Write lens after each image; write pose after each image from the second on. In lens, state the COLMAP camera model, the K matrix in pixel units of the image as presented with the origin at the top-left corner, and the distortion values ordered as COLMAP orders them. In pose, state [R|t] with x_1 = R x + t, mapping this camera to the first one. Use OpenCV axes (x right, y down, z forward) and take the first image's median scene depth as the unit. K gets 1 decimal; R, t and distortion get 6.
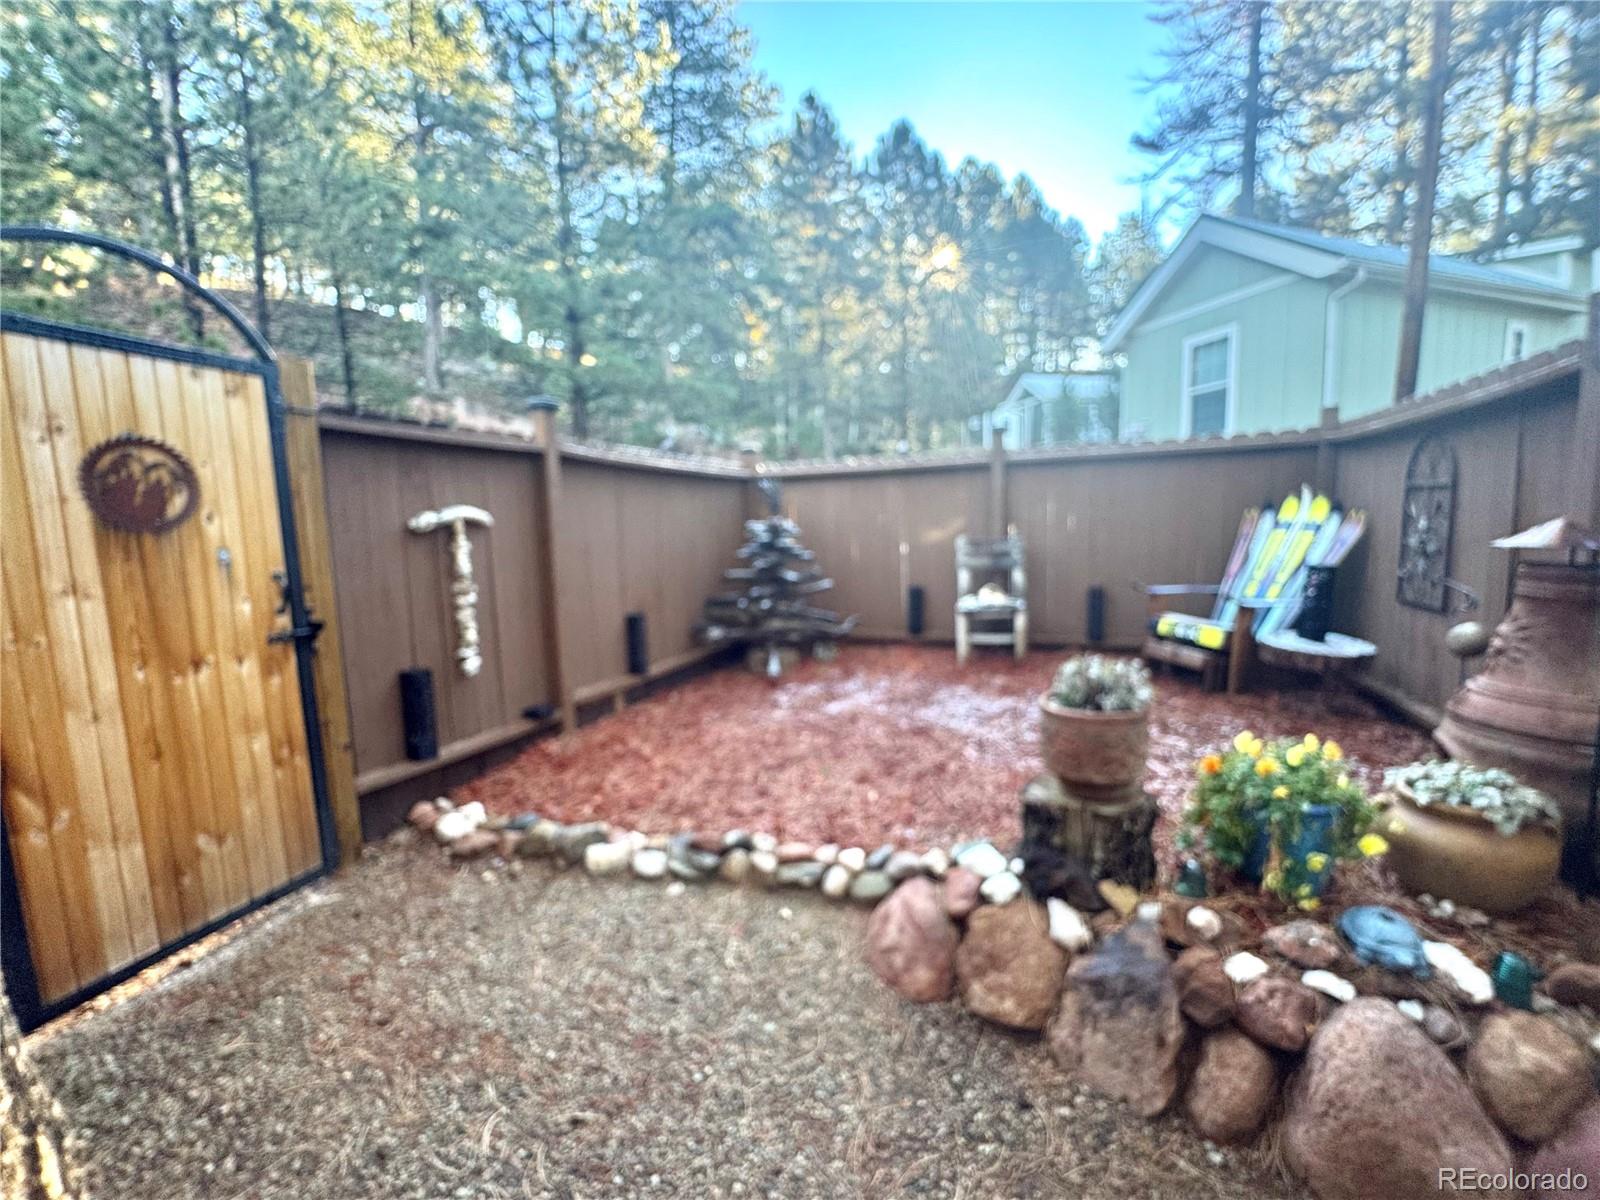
lens RADIAL K [[653.2, 0, 808.0], [0, 653.2, 594.3], [0, 0, 1]] dist [-0.009733, 0.001272]
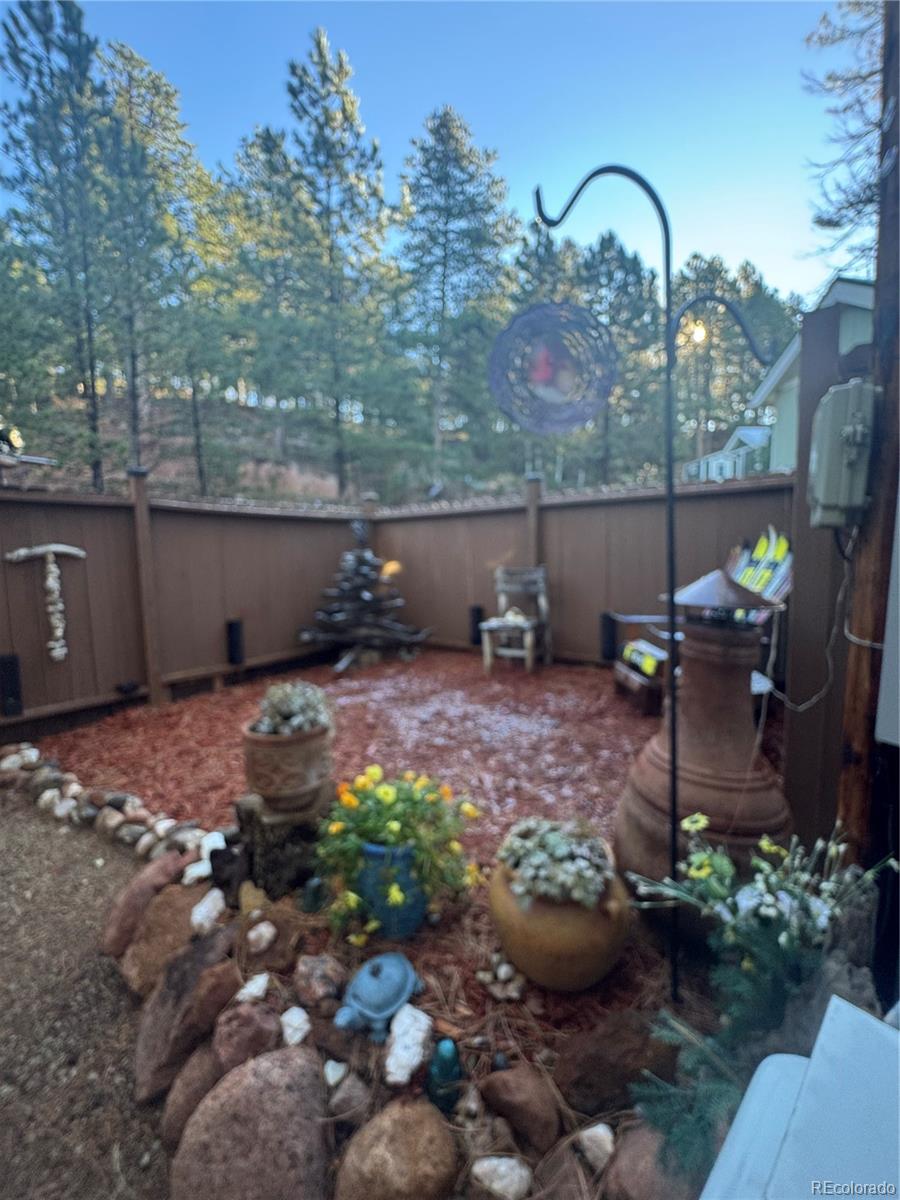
lens RADIAL K [[489.9, 0, 443.1], [0, 489.9, 597.8], [0, 0, 1]] dist [-0.009733, 0.001272]
pose [[0.971971, 0.031397, -0.232996, 0.351238], [-0.033473, 0.999427, -0.004959, -0.023680], [0.232707, 0.012619, 0.972465, 0.086206]]
